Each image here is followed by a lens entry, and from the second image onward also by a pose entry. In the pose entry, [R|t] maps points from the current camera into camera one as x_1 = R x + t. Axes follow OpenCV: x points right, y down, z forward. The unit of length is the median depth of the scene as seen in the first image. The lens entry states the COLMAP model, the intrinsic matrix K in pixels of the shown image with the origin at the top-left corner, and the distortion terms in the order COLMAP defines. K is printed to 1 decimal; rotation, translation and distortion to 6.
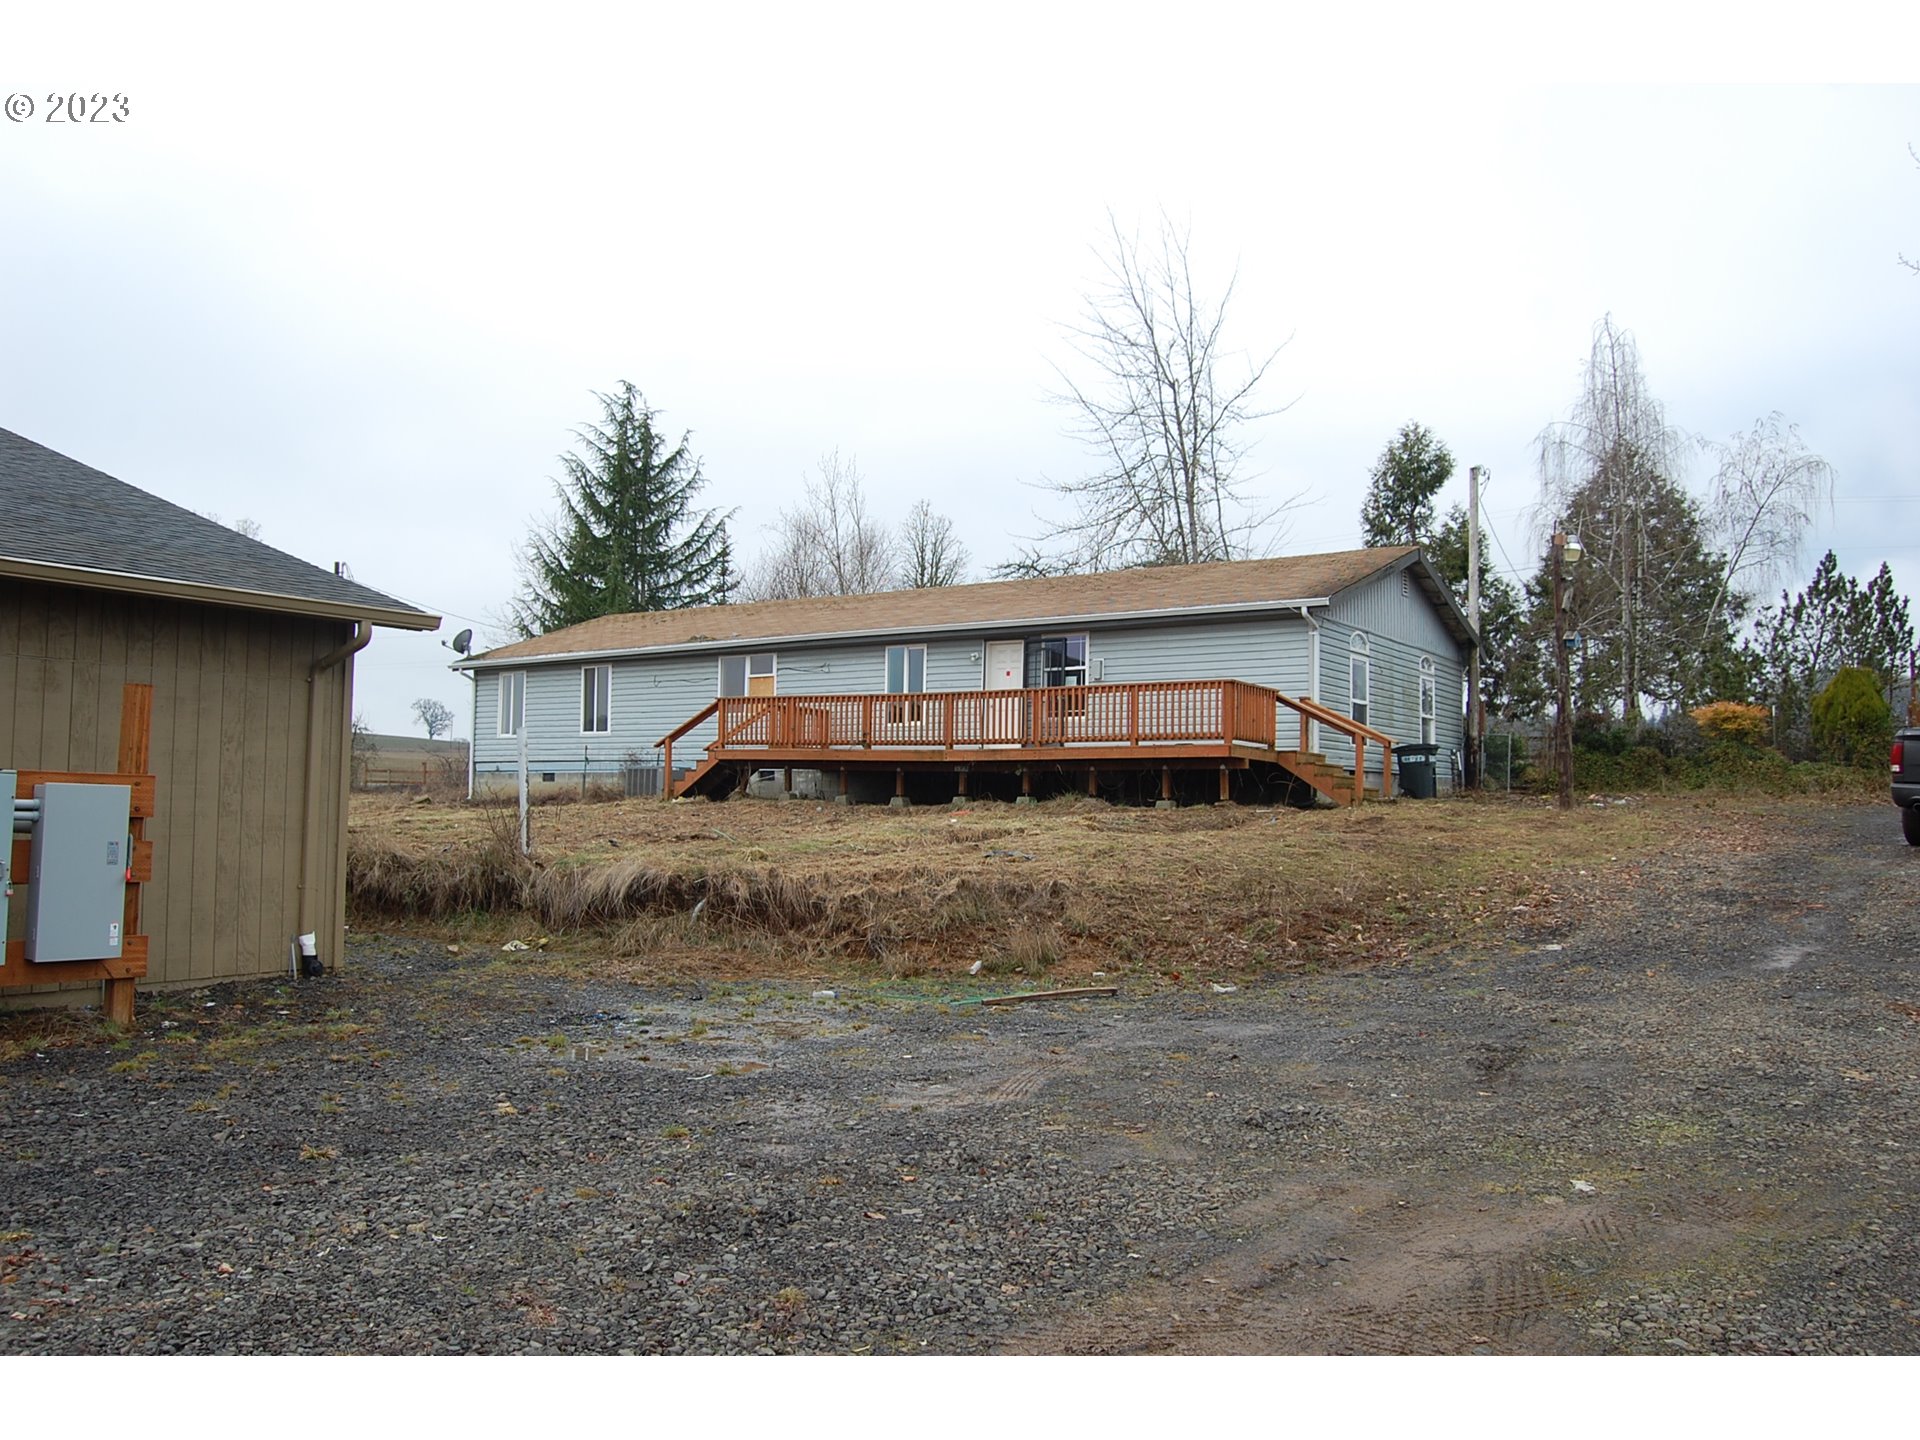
lens RADIAL K [[1524.8, 0, 960.0], [0, 1524.8, 720.0], [0, 0, 1]] dist [-0.092980, 0.037188]
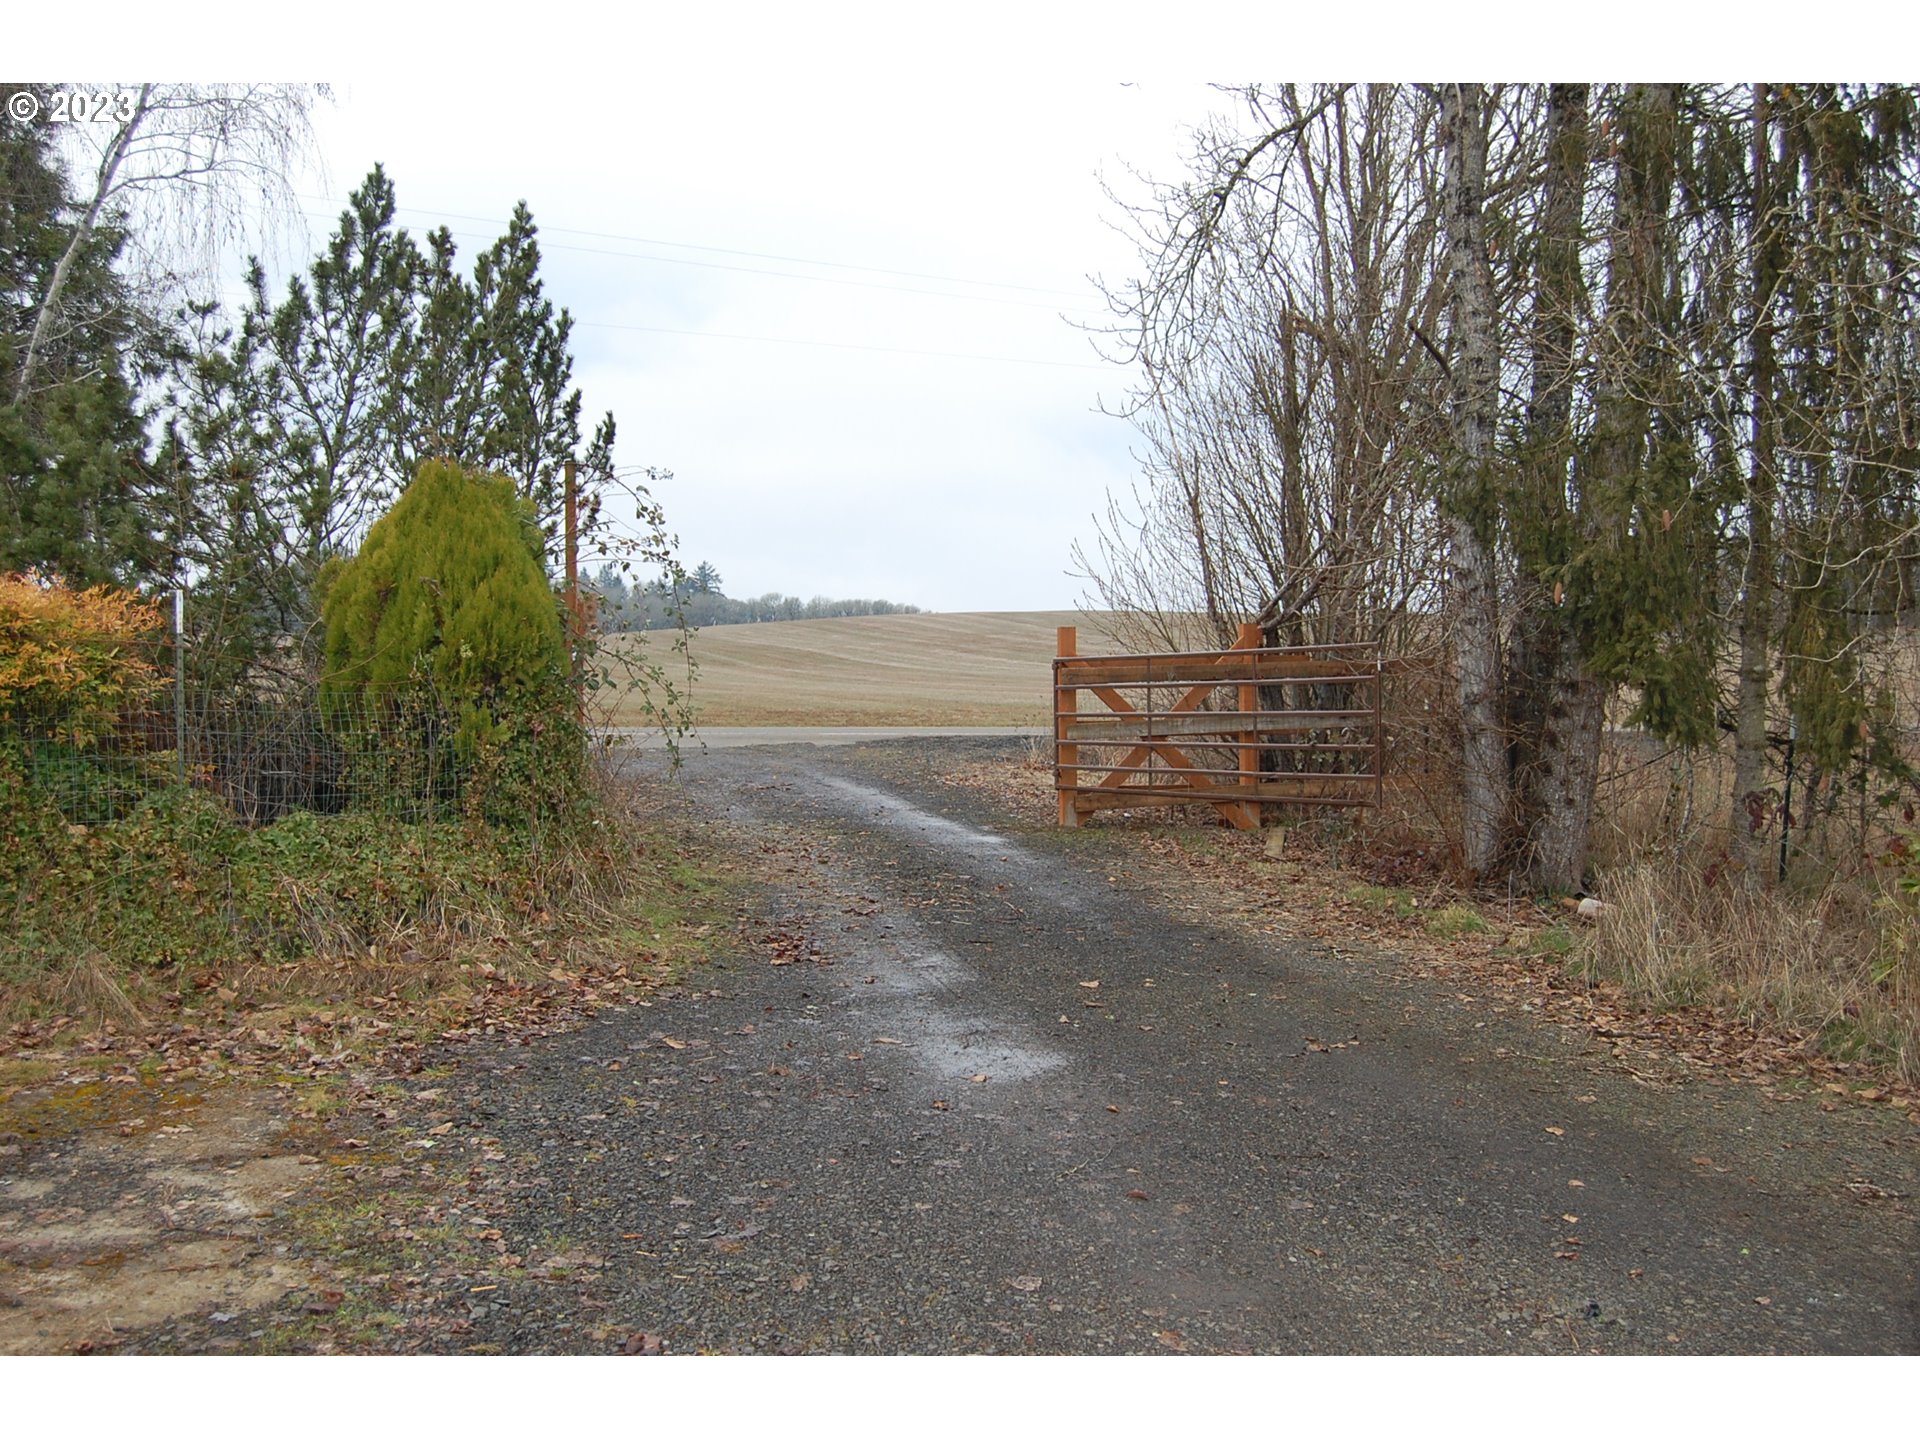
lens RADIAL K [[1788.2, 0, 960.0], [0, 1788.2, 720.0], [0, 0, 1]] dist [-0.072633, 0.010423]
pose [[0.642969, -0.020595, 0.765615, 0.301329], [-0.031633, 0.998071, 0.053414, -0.006054], [-0.765239, -0.058562, 0.641077, 0.528510]]
